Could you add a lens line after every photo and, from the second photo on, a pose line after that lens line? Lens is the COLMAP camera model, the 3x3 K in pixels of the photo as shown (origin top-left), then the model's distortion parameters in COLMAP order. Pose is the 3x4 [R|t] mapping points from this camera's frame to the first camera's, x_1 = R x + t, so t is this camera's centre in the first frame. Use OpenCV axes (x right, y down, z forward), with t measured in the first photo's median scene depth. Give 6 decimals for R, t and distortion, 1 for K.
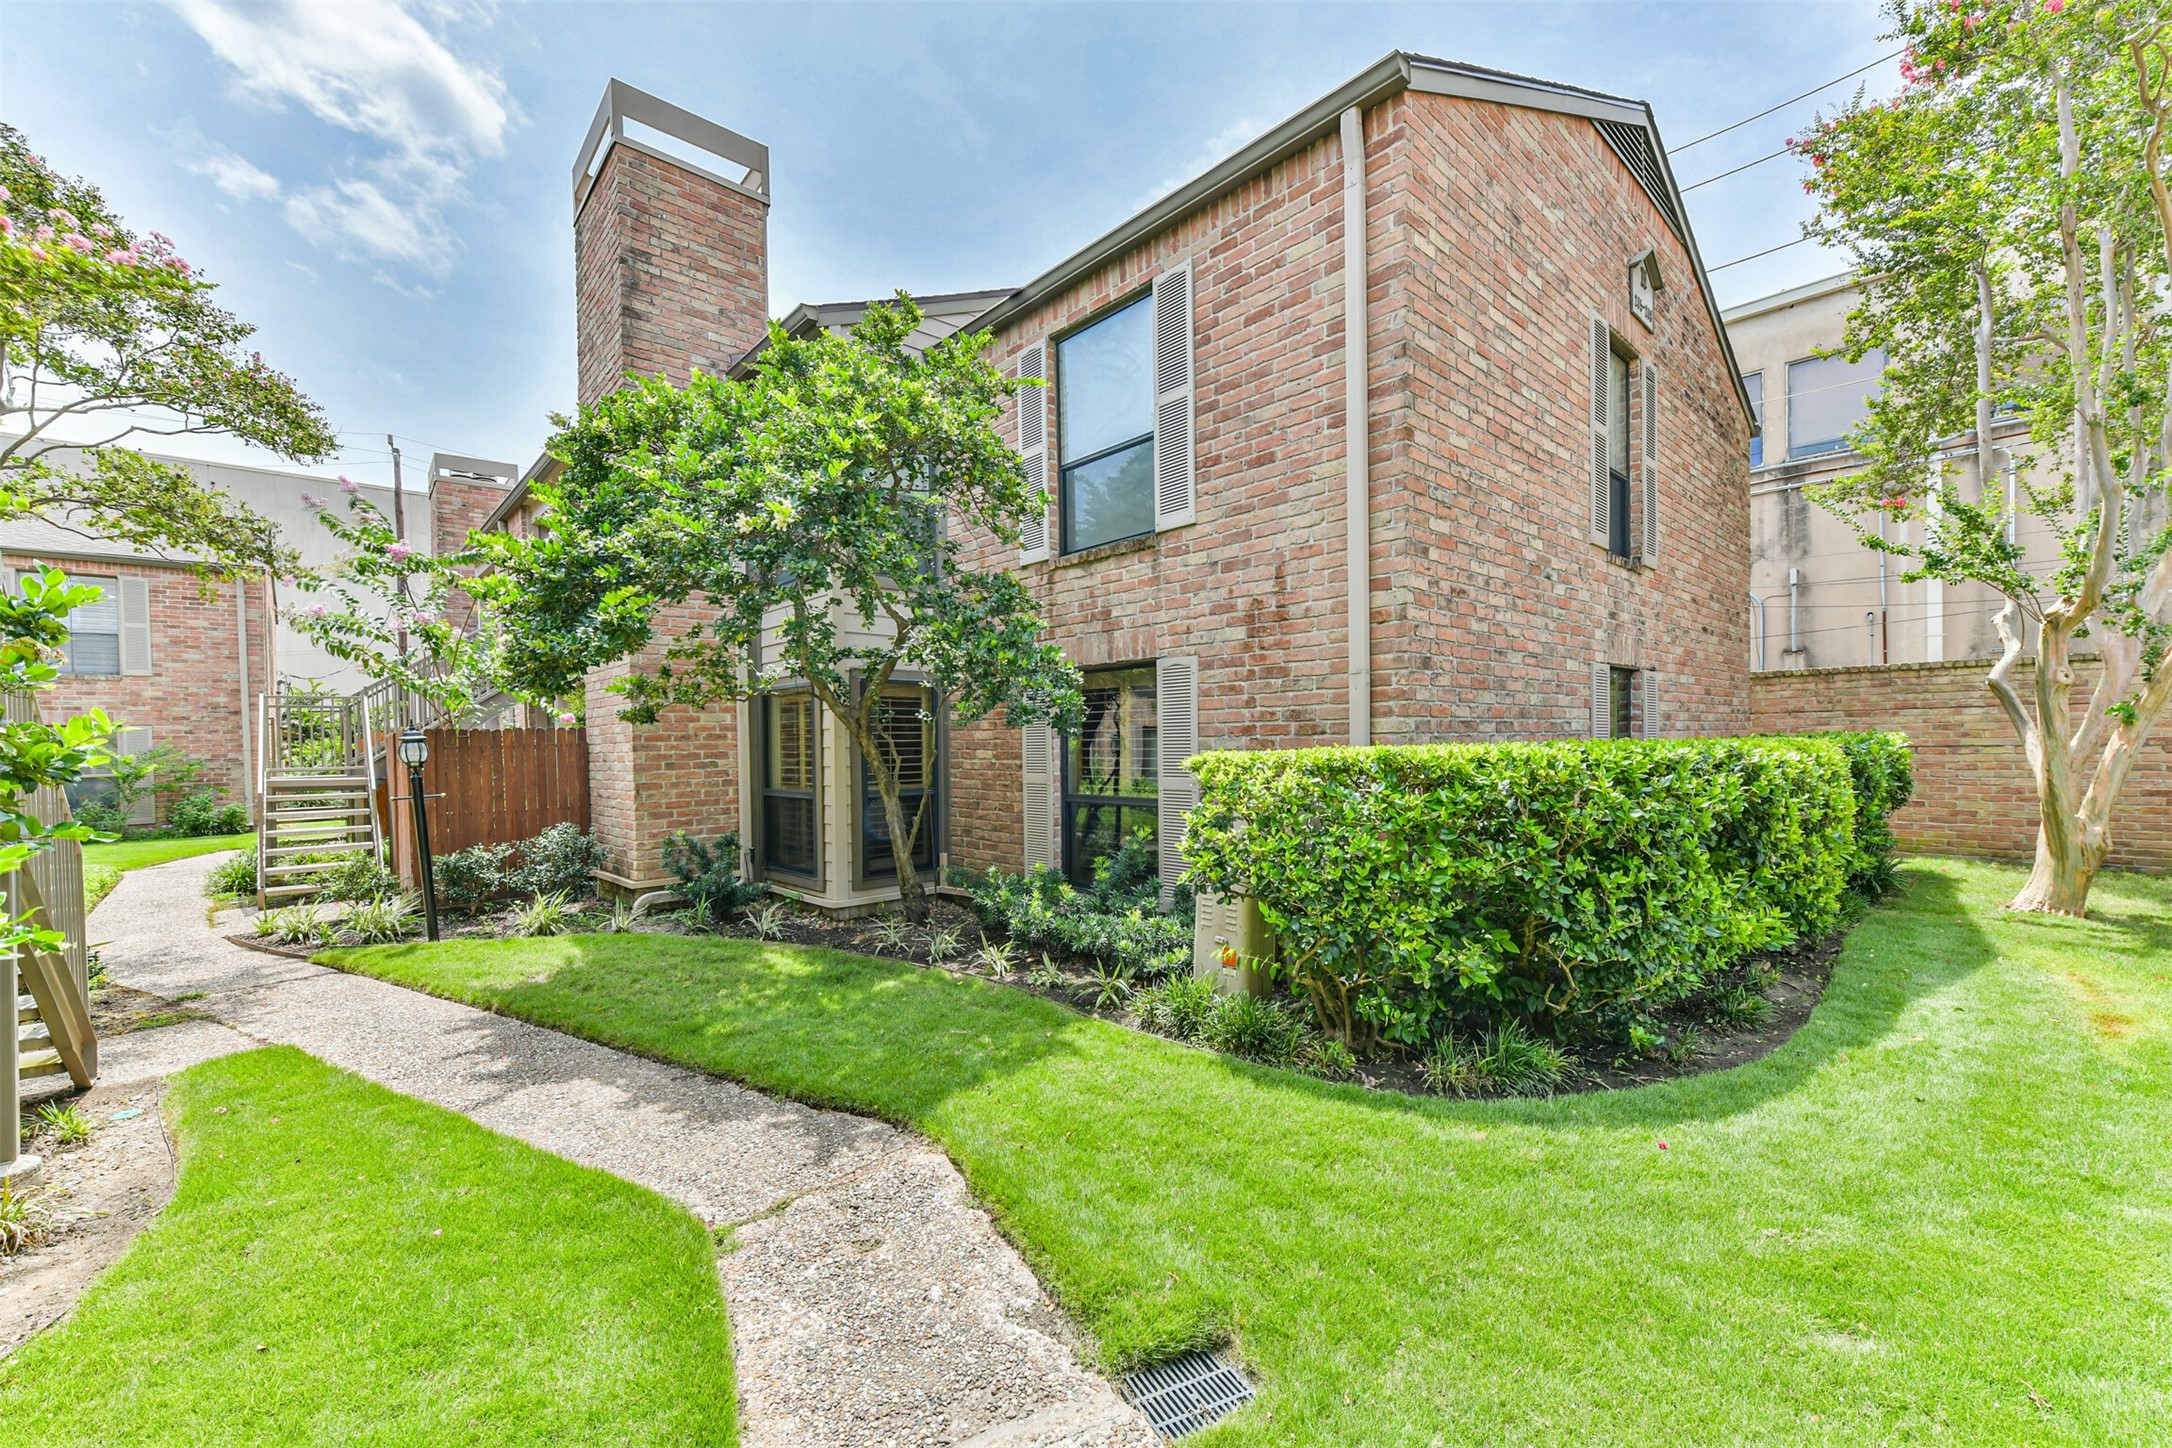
lens RADIAL K [[862.2, 0, 1077.4], [0, 862.2, 740.0], [0, 0, 1]] dist [0.009448, -0.000074]
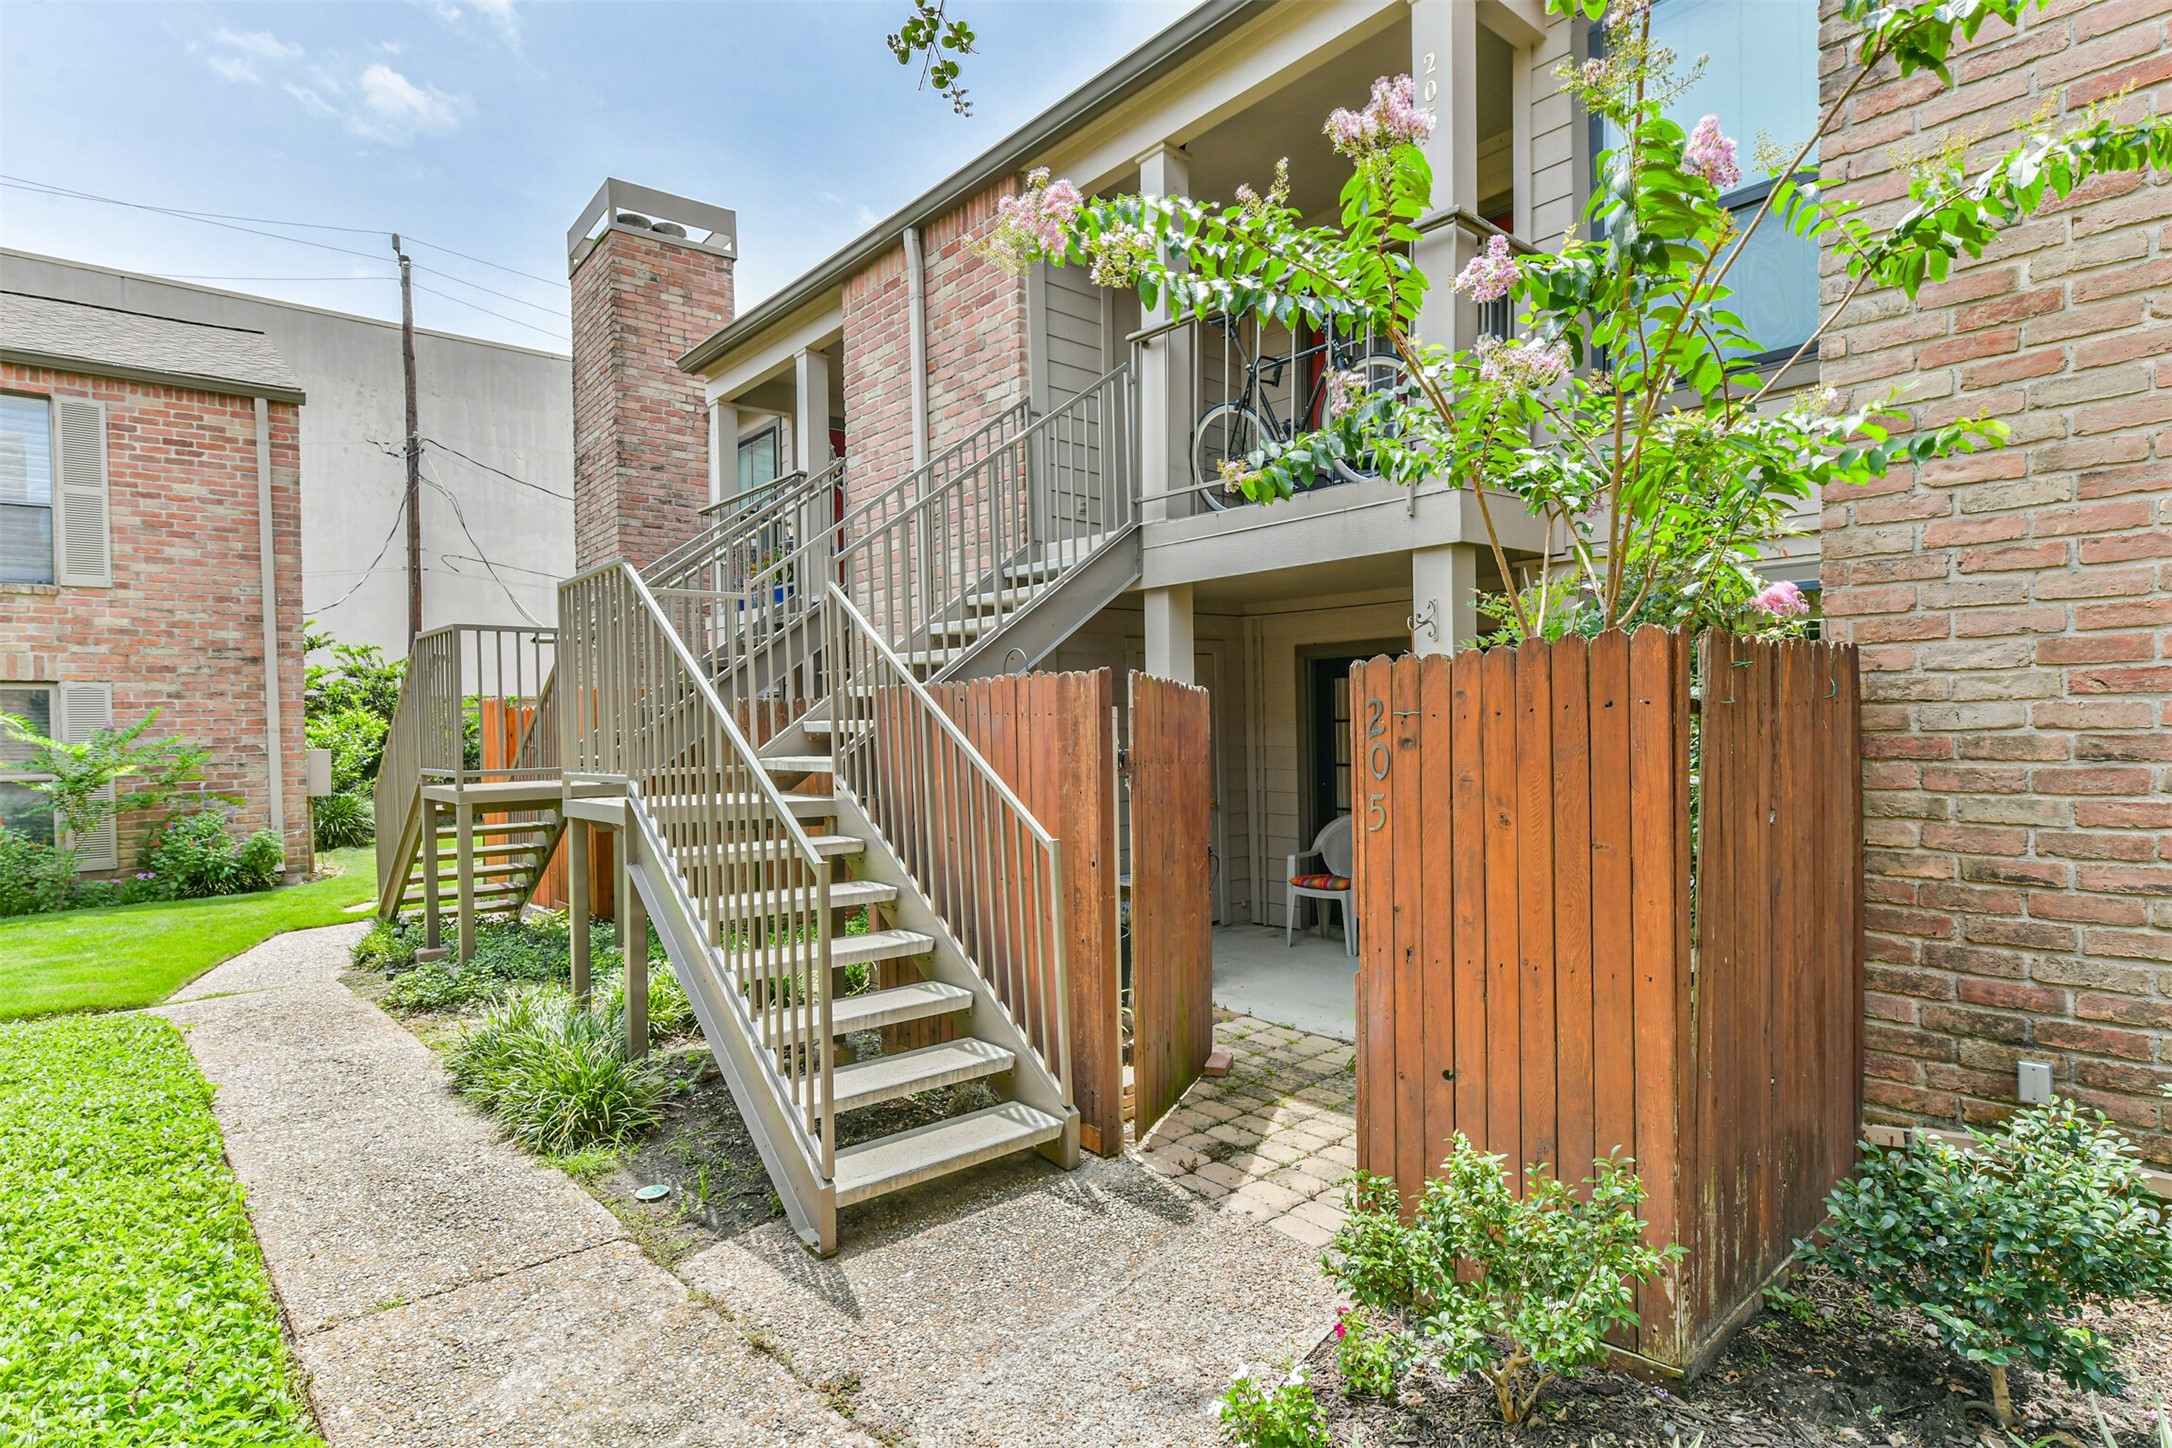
lens RADIAL K [[1120.3, 0, 1091.7], [0, 1120.3, 726.1], [0, 0, 1]] dist [0.007649, 0.001086]
pose [[0.999808, 0.000140, -0.019585, -0.451372], [-0.000229, 0.999990, -0.004520, 0.012364], [0.019584, 0.004523, 0.999798, 0.328263]]
